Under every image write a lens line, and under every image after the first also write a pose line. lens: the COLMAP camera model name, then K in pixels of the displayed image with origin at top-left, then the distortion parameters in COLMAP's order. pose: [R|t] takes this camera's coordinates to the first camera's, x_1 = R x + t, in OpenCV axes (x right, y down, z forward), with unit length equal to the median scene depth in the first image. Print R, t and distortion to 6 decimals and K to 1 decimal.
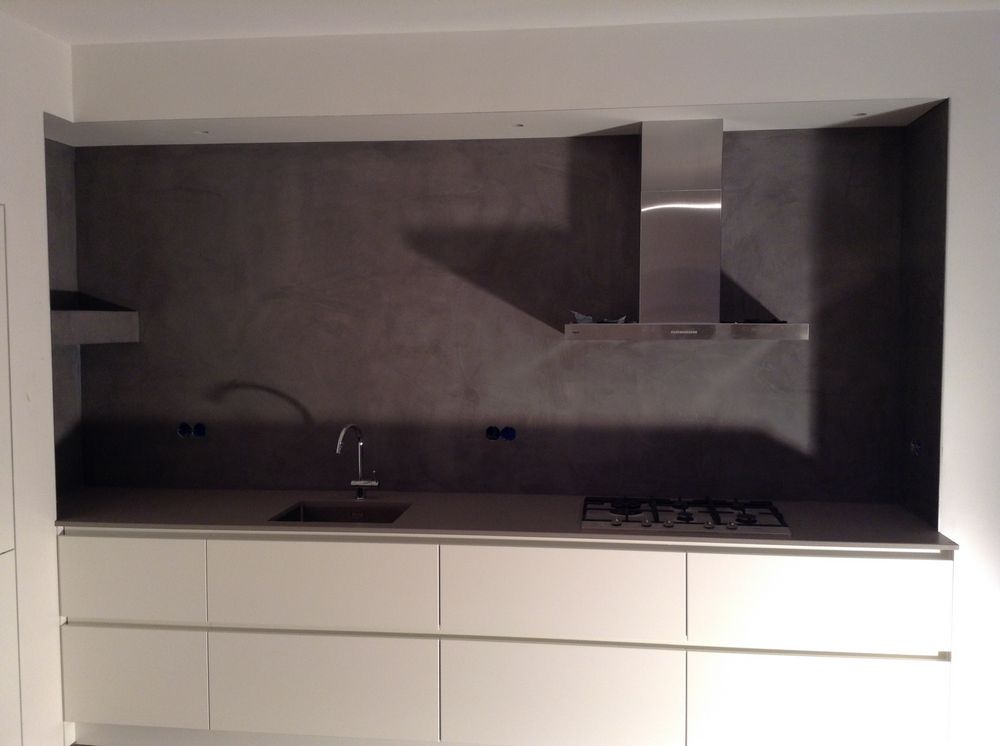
lens RADIAL K [[945.0, 0, 503.3], [0, 945.0, 373.4], [0, 0, 1]] dist [0.061671, 0.000000]
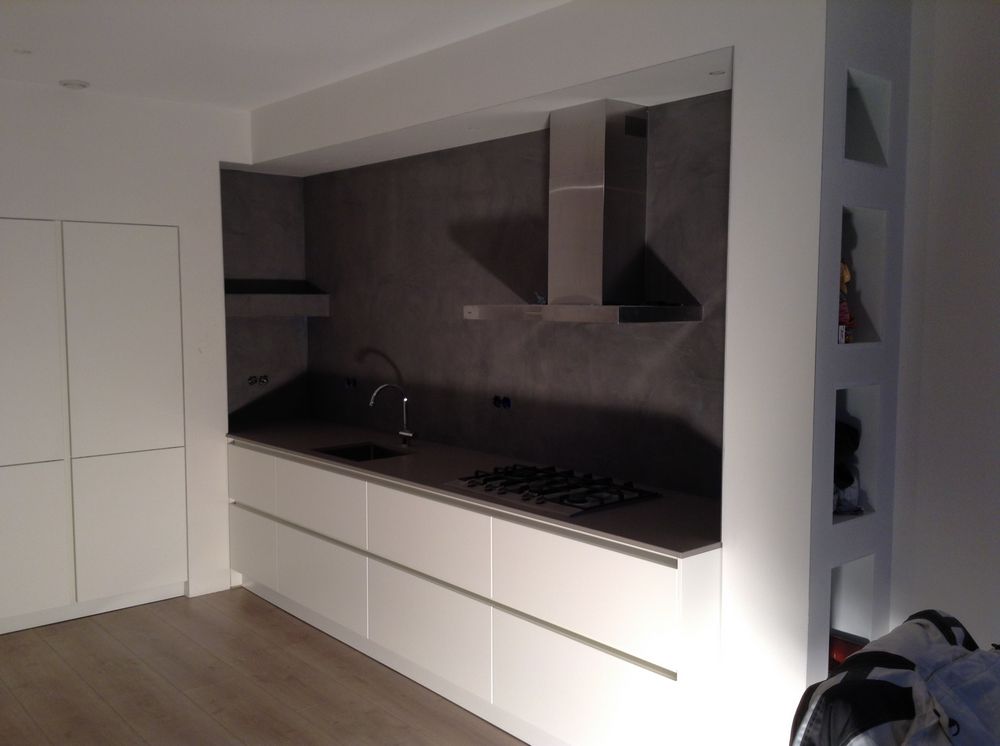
lens RADIAL K [[945.0, 0, 503.6], [0, 945.0, 372.5], [0, 0, 1]] dist [0.061671, 0.000000]
pose [[0.729799, 0.054537, -0.681483, 0.769467], [-0.040177, 0.998512, 0.036883, -0.013277], [0.682480, 0.000463, 0.730904, 0.185687]]
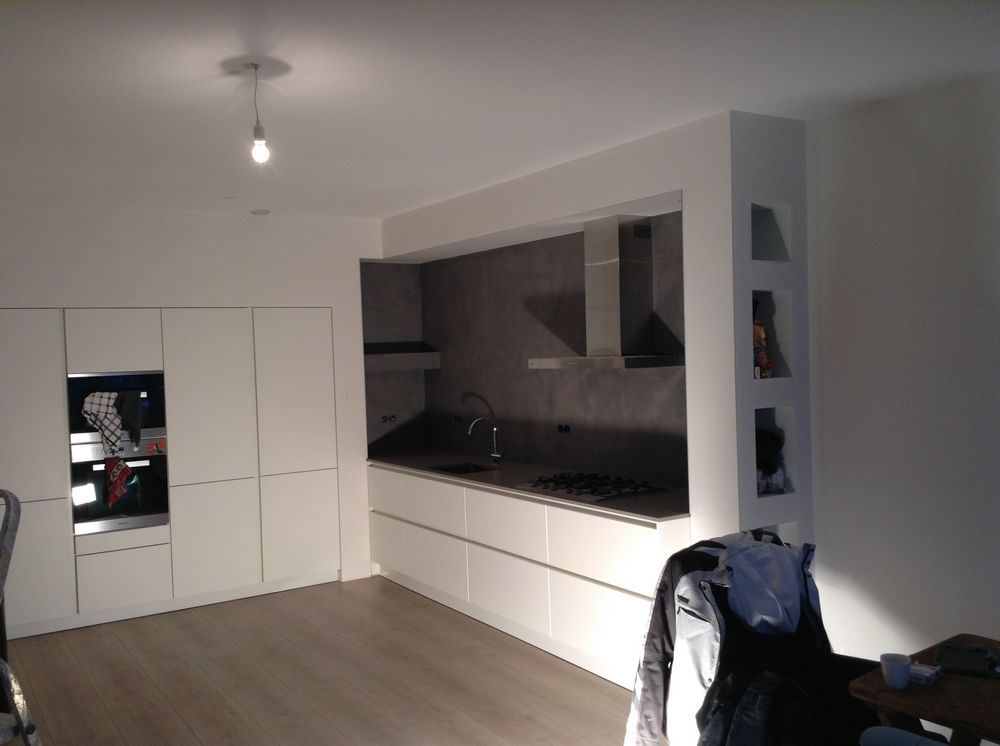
lens RADIAL K [[945.0, 0, 492.4], [0, 945.0, 374.2], [0, 0, 1]] dist [0.061671, 0.000000]
pose [[0.622768, 0.002882, -0.782401, 1.121056], [-0.013280, 0.999888, -0.006887, -0.012460], [0.782294, 0.014679, 0.622737, -0.030675]]
